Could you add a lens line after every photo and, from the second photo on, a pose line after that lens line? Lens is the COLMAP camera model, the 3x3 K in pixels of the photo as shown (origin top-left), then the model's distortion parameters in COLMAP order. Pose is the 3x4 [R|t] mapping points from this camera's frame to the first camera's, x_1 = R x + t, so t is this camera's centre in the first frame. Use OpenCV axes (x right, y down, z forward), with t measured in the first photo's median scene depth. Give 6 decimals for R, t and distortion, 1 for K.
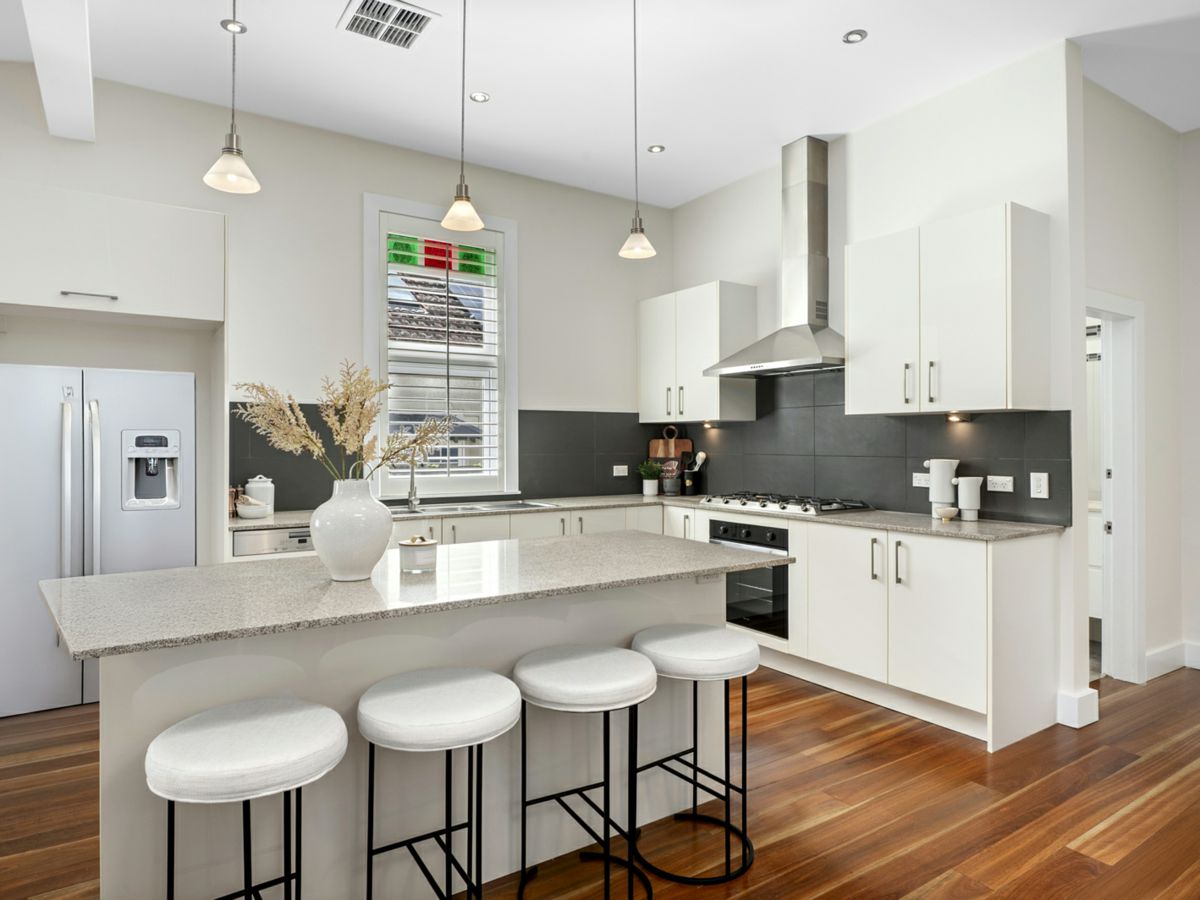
lens RADIAL K [[682.0, 0, 600.9], [0, 682.0, 445.2], [0, 0, 1]] dist [-0.005338, -0.002507]
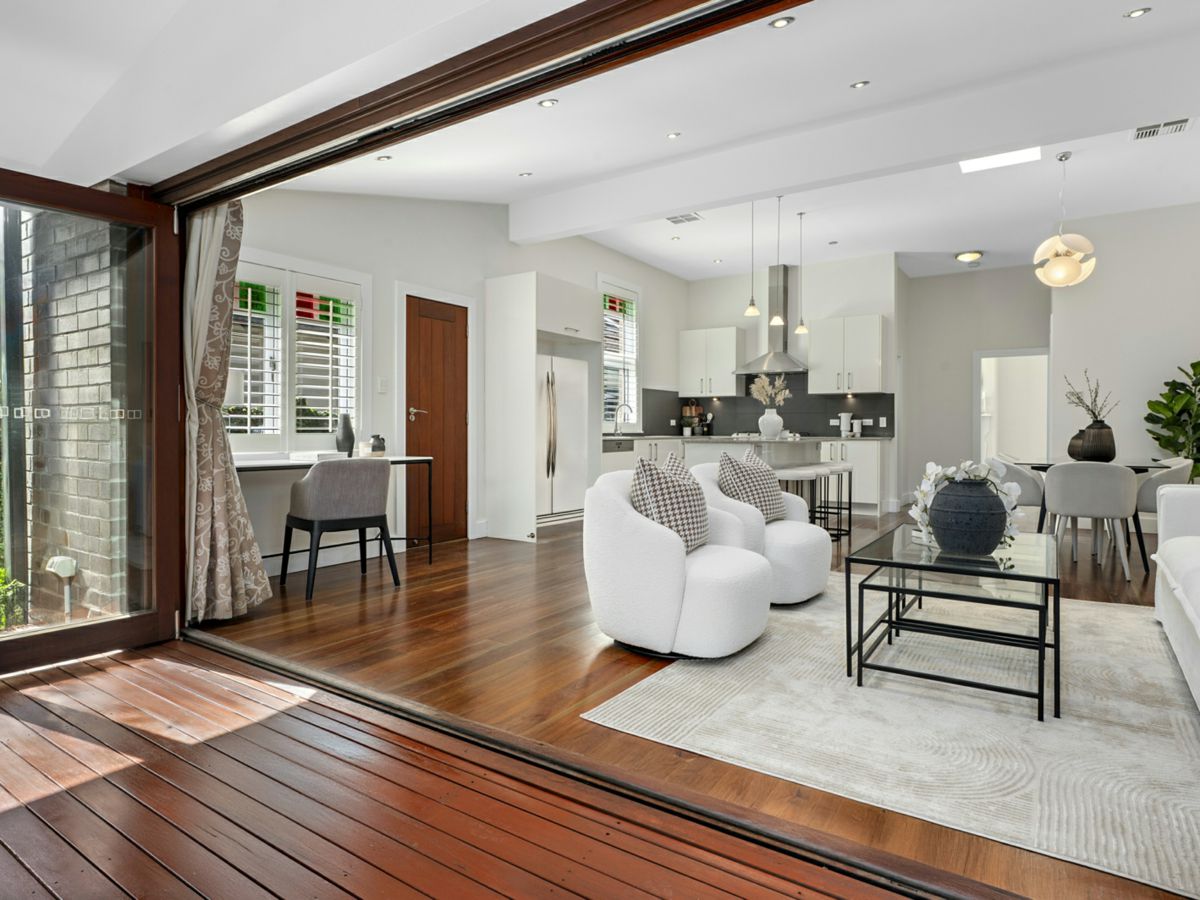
lens RADIAL K [[684.9, 0, 598.4], [0, 684.9, 444.8], [0, 0, 1]] dist [-0.000866, 0.001375]
pose [[0.914497, -0.006199, 0.404544, -1.229954], [-0.001228, 0.999835, 0.018096, 0.086702], [-0.404590, -0.017046, 0.914339, -0.833389]]
